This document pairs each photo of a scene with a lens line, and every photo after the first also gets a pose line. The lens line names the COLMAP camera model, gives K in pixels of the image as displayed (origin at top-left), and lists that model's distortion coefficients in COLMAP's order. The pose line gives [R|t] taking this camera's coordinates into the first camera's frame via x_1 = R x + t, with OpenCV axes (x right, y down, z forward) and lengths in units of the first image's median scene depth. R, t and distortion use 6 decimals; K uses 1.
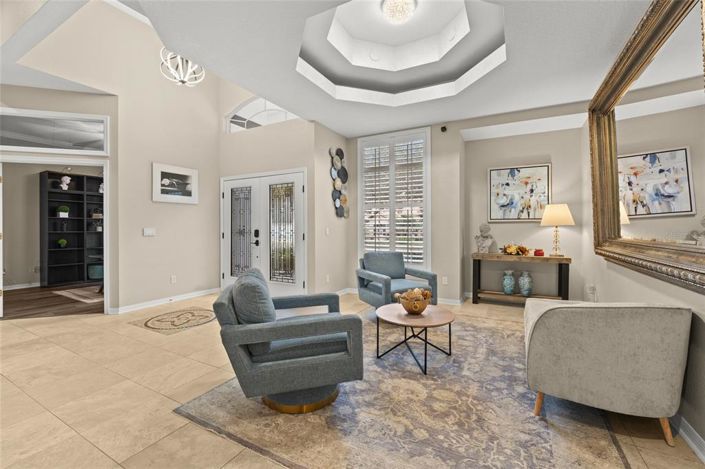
lens RADIAL K [[289.2, 0, 350.6], [0, 289.2, 227.3], [0, 0, 1]] dist [-0.002121, -0.000014]
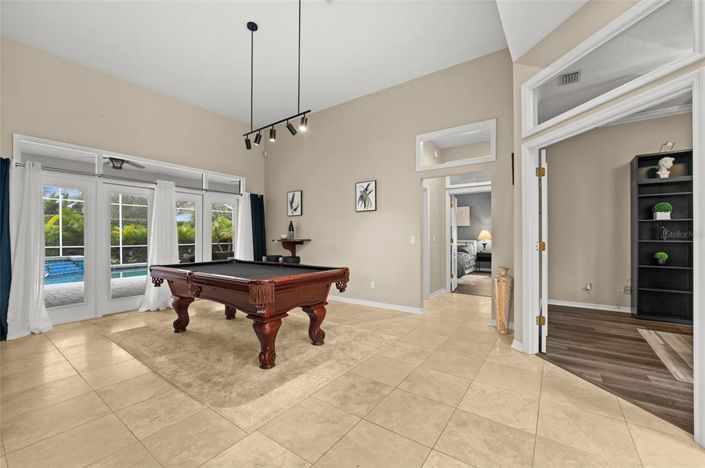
lens RADIAL K [[289.2, 0, 348.5], [0, 289.2, 234.8], [0, 0, 1]] dist [-0.002121, -0.000014]
pose [[-0.121308, 0.002691, -0.992611, -0.244786], [0.005134, 0.999985, 0.002084, -0.004399], [0.992602, -0.004843, -0.121320, 0.364777]]
